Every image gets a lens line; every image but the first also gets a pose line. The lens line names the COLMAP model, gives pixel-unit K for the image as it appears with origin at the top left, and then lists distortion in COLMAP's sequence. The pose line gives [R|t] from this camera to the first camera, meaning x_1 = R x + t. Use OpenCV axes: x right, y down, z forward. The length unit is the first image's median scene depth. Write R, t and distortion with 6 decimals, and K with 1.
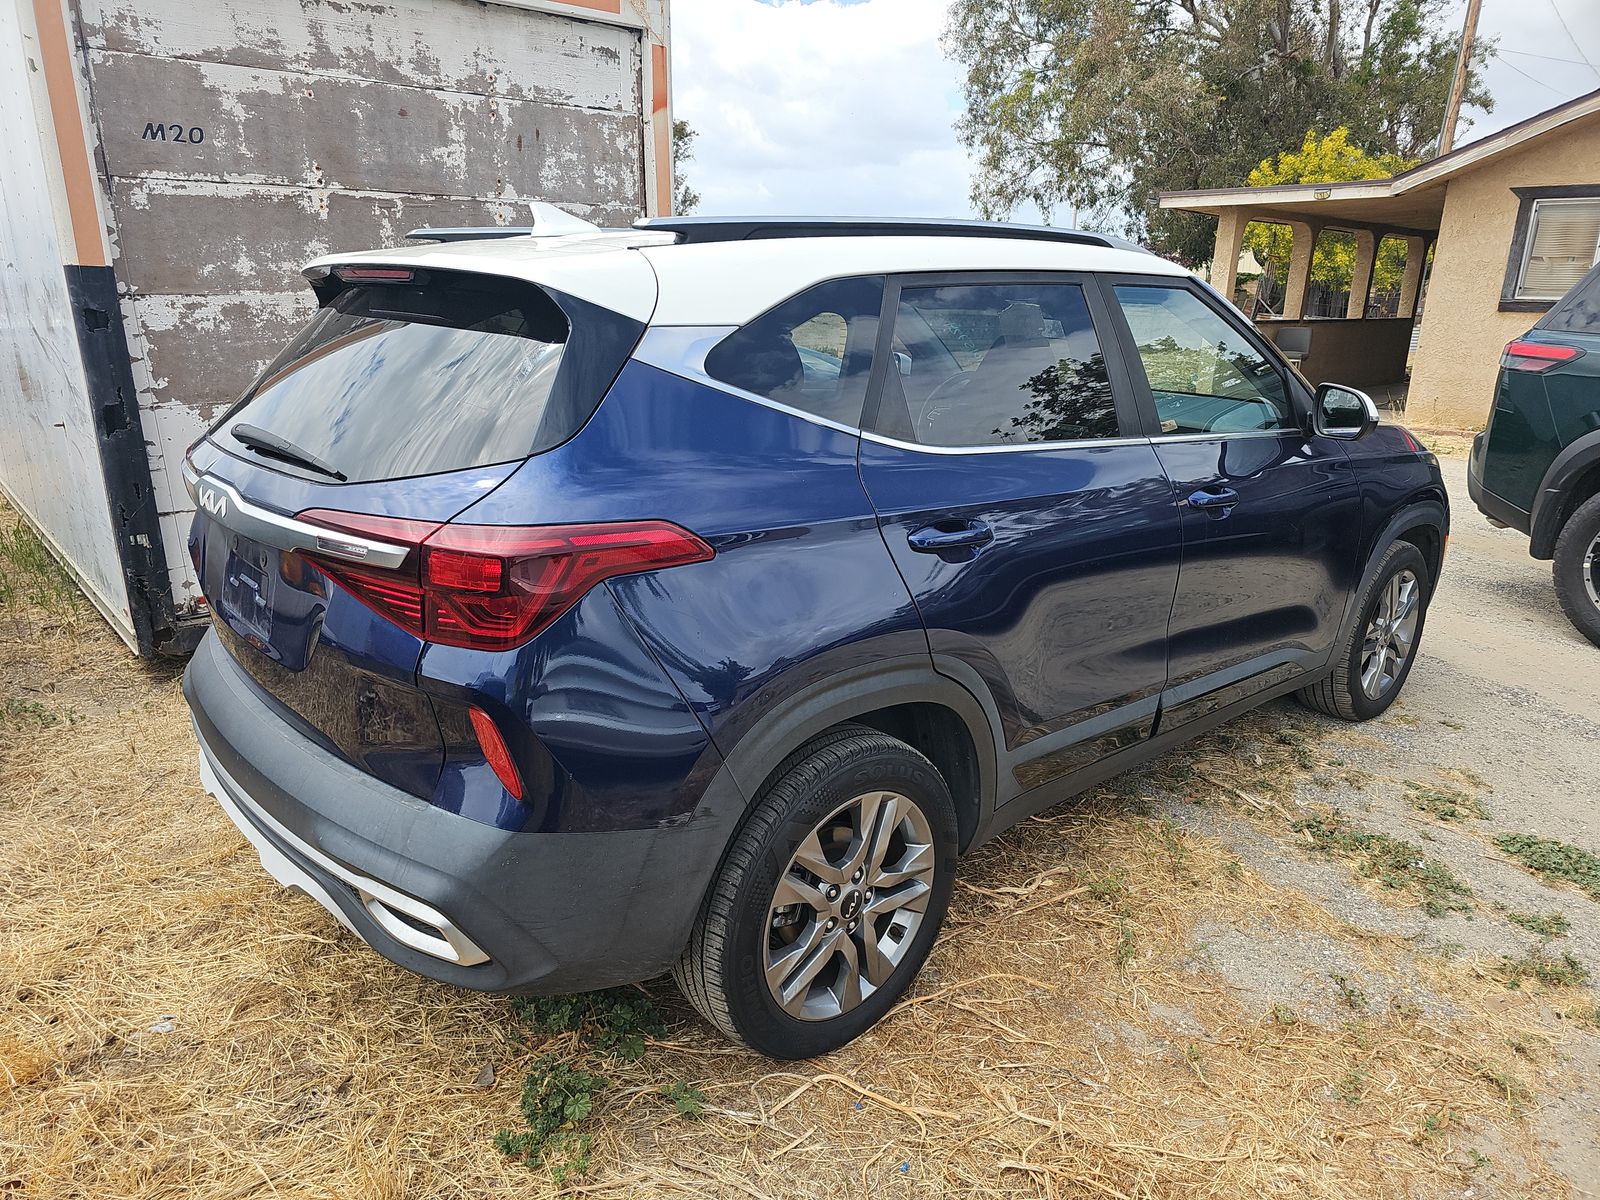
lens RADIAL K [[1070.4, 0, 800.0], [0, 1070.4, 600.0], [0, 0, 1]] dist [0.042441, -0.039409]
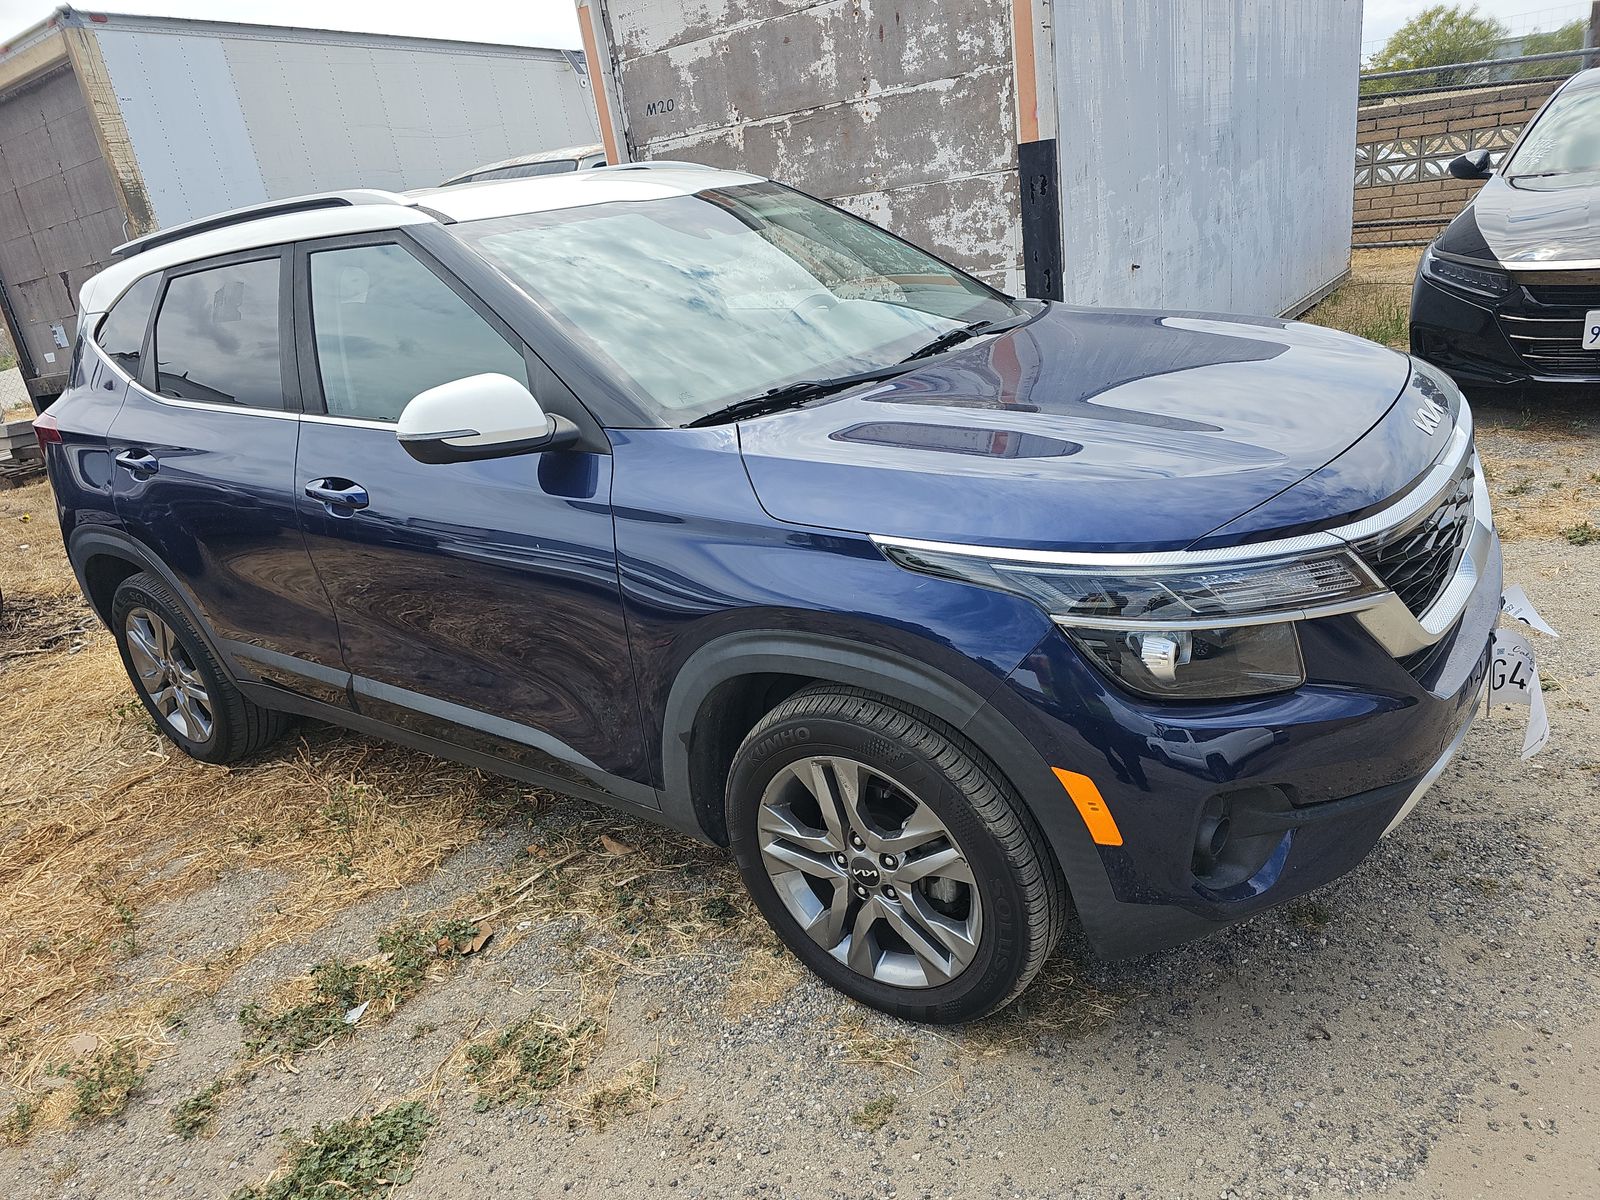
lens RADIAL K [[1070.4, 0, 800.0], [0, 1070.4, 600.0], [0, 0, 1]] dist [0.042441, -0.039409]
pose [[0.229132, 0.307980, -0.923389, 0.909733], [-0.127066, 0.949973, 0.285316, -0.222392], [0.965066, 0.051956, 0.256803, 0.776791]]
